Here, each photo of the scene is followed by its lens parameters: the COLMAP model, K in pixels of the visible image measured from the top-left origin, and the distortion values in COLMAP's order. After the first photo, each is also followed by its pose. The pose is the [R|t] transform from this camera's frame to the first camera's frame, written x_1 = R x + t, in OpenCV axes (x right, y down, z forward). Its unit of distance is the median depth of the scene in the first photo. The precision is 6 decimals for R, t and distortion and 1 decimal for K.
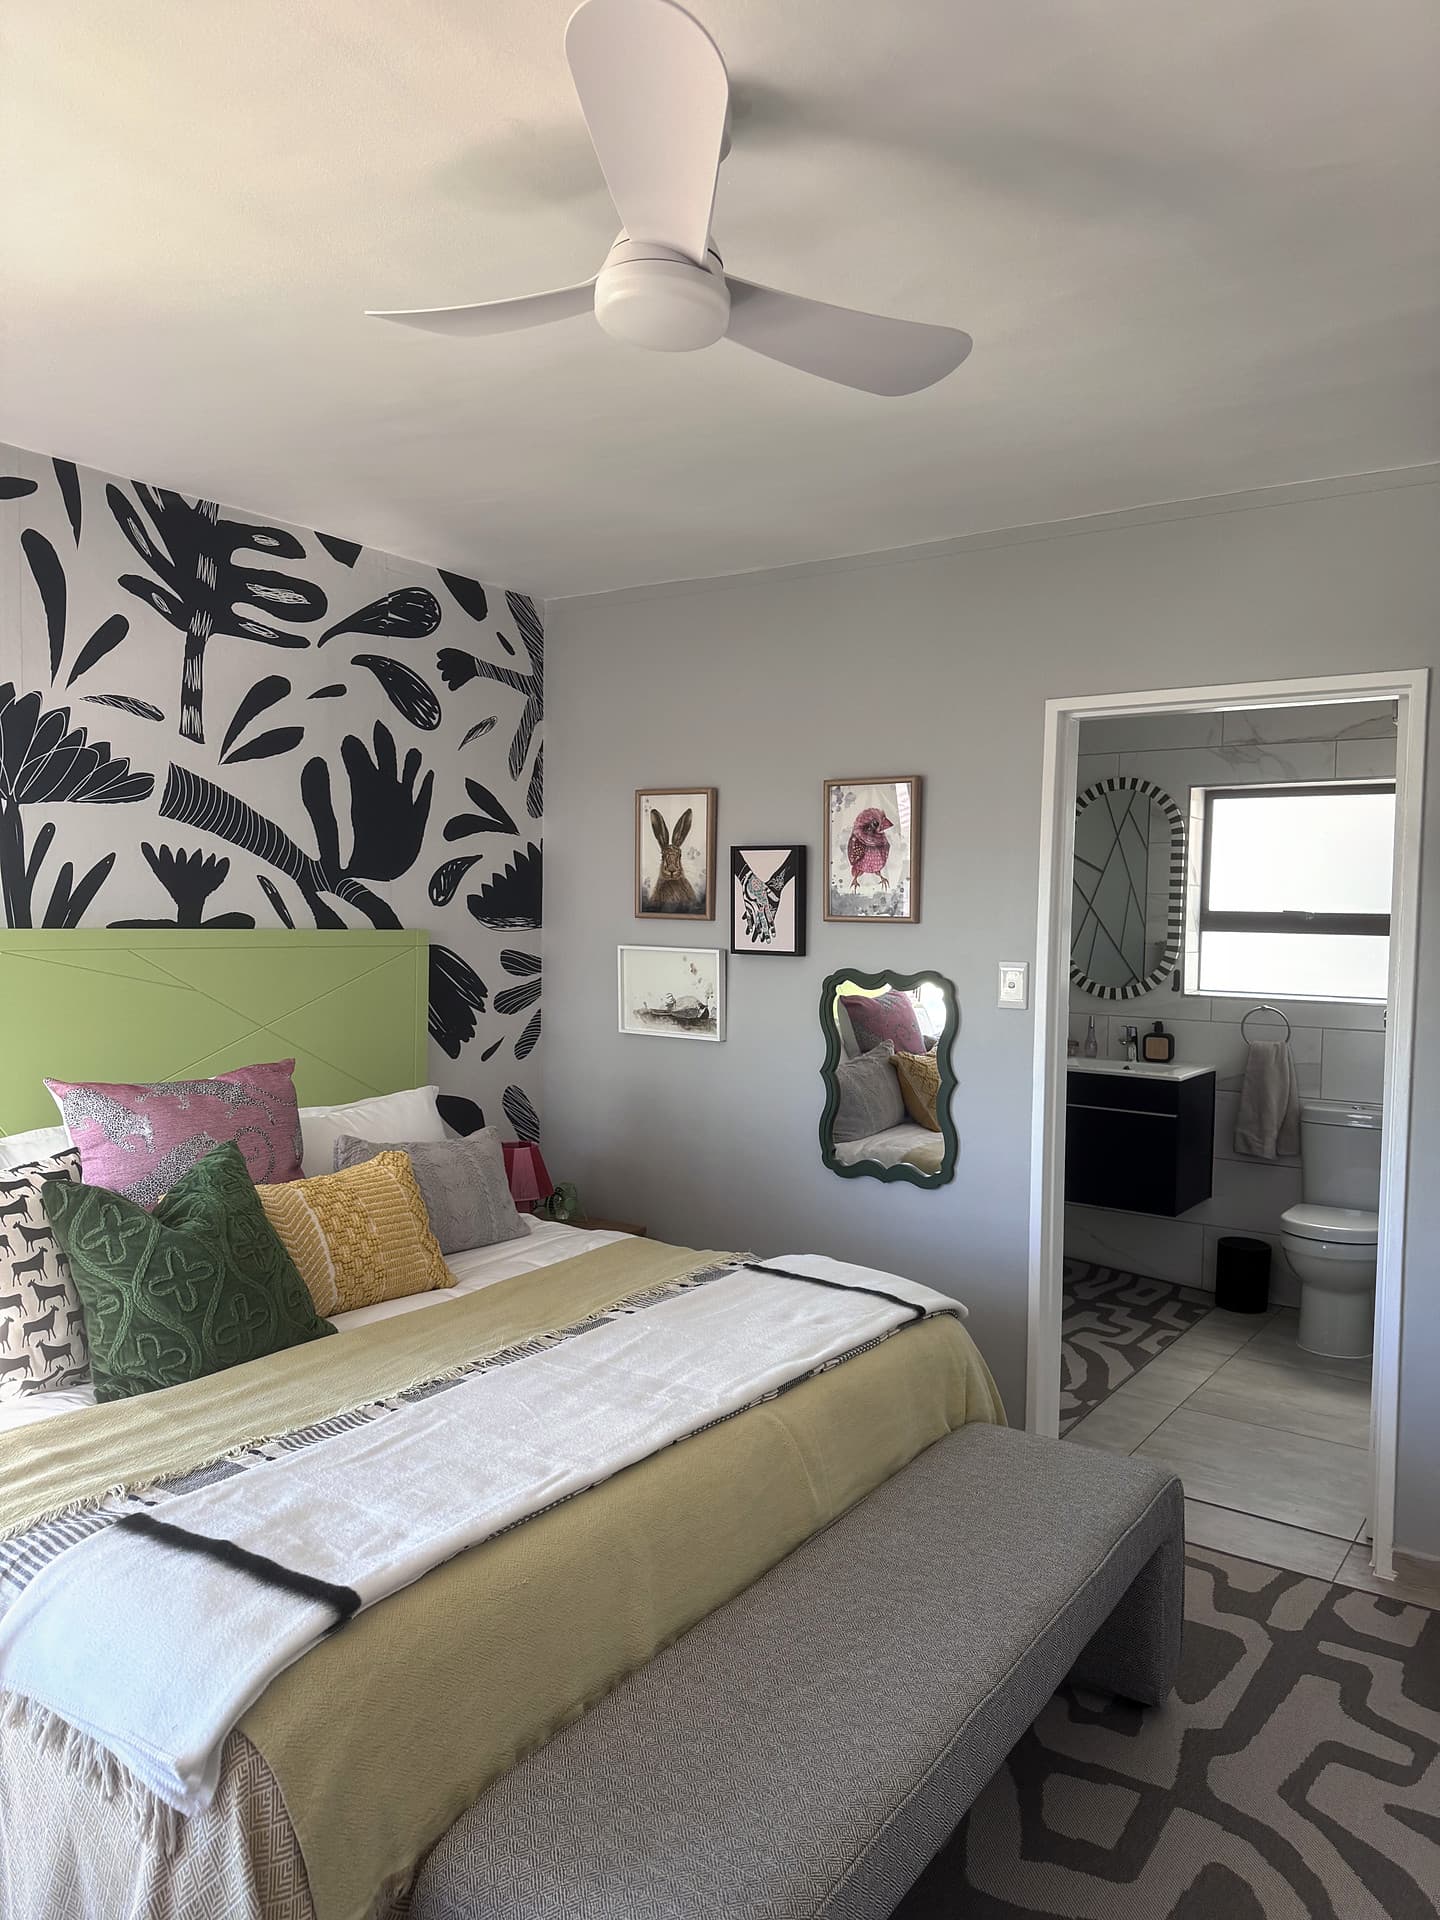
lens RADIAL K [[1282.2, 0, 720.0], [0, 1282.2, 960.0], [0, 0, 1]] dist [-0.060906, -0.000596]
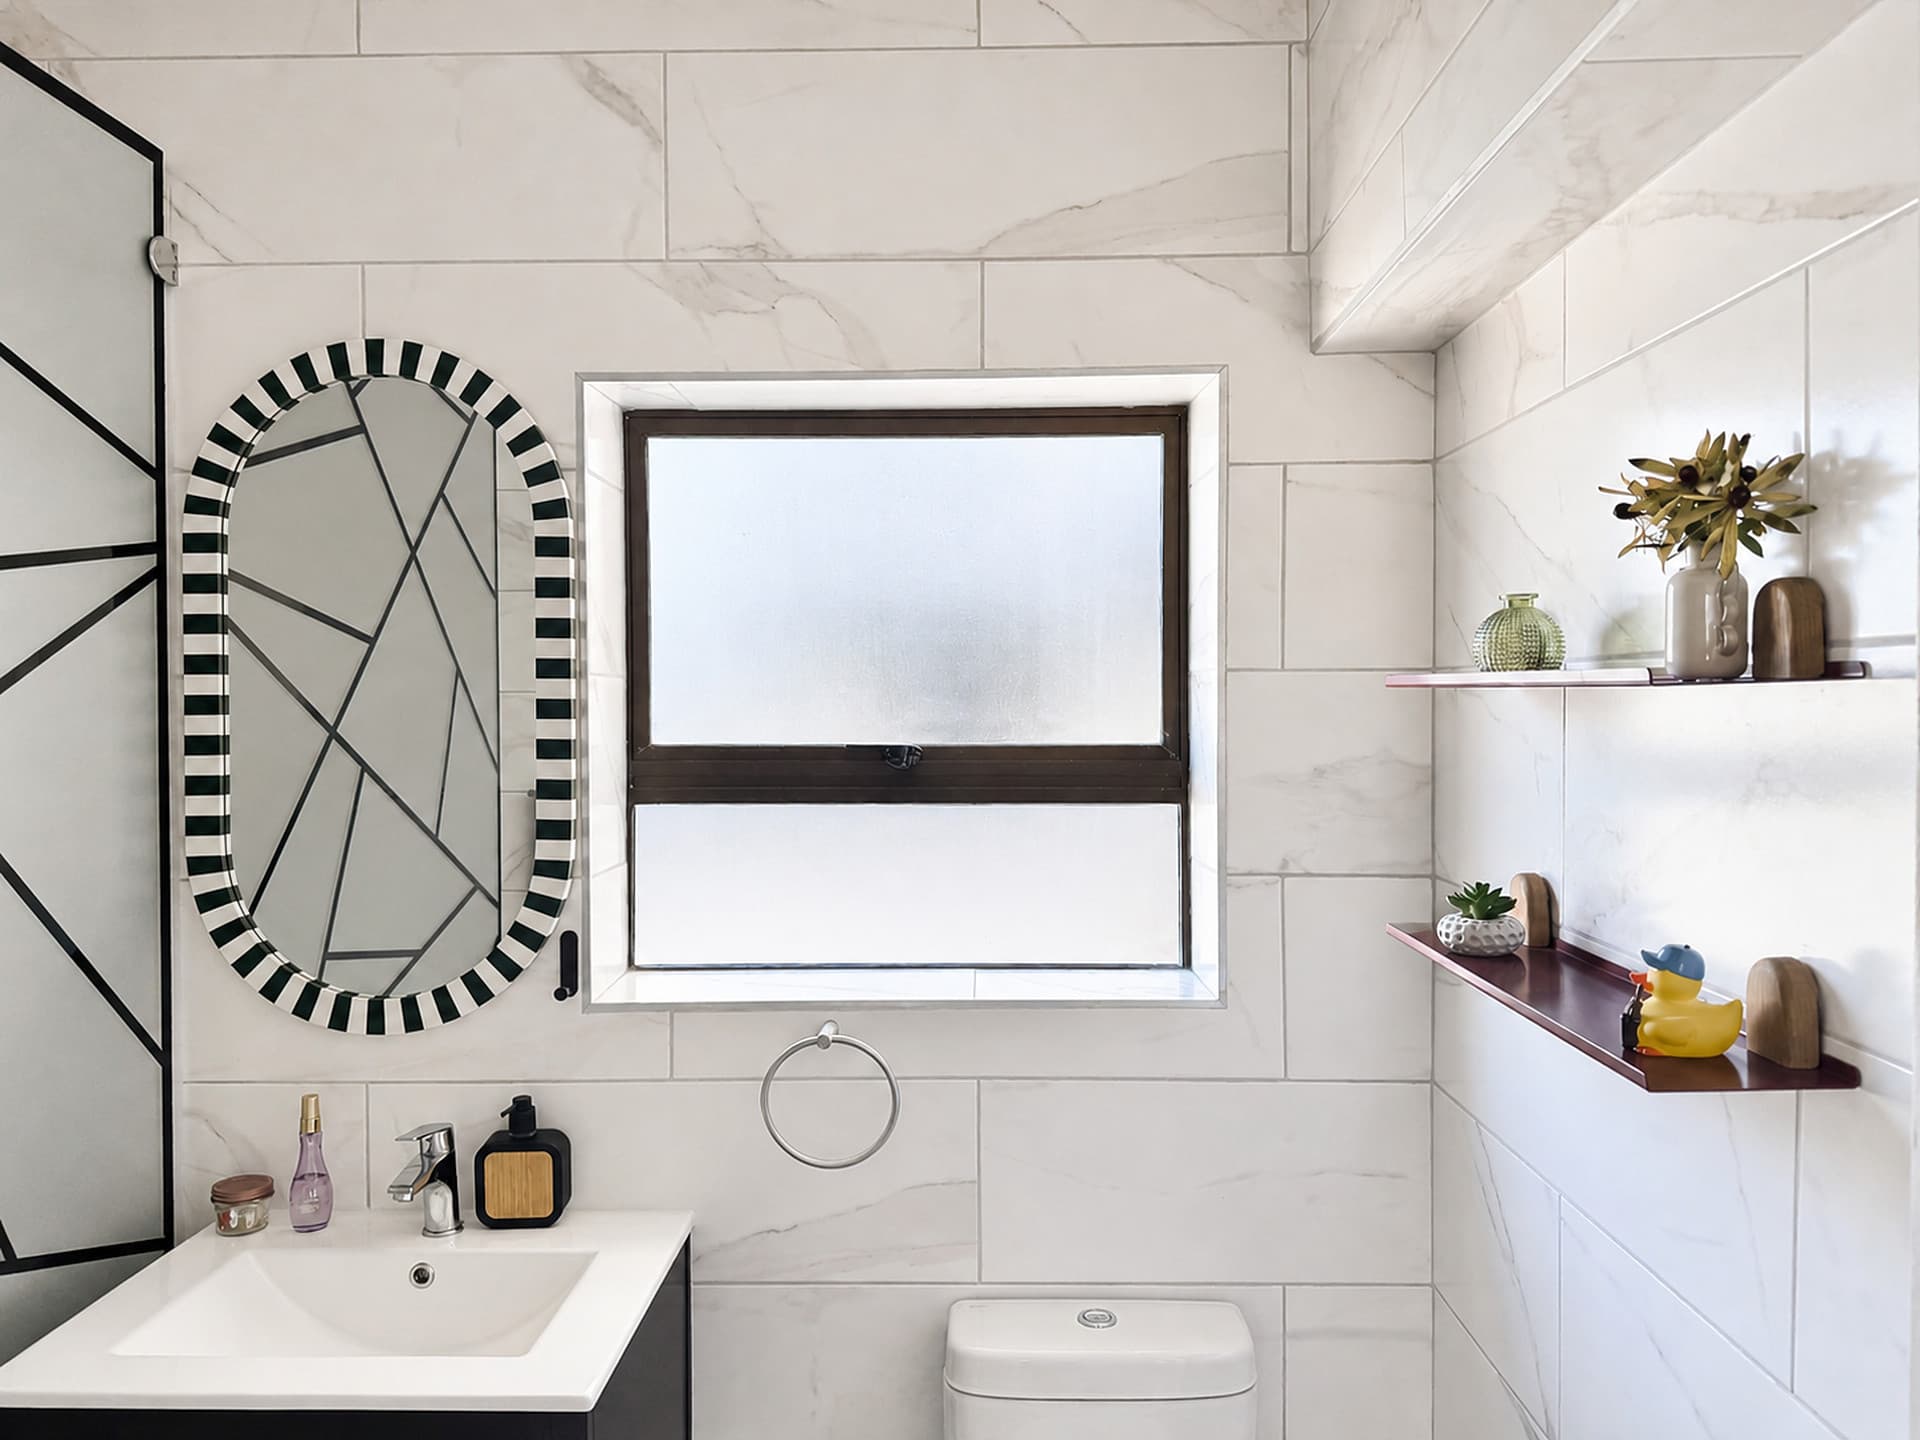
lens RADIAL K [[1422.9, 0, 960.0], [0, 1422.9, 720.0], [0, 0, 1]] dist [-0.003680, -0.002546]
pose [[0.819822, -0.038184, 0.571344, 0.233396], [0.051725, 0.998633, -0.007480, -0.038579], [-0.570277, 0.035686, 0.820677, 0.636600]]
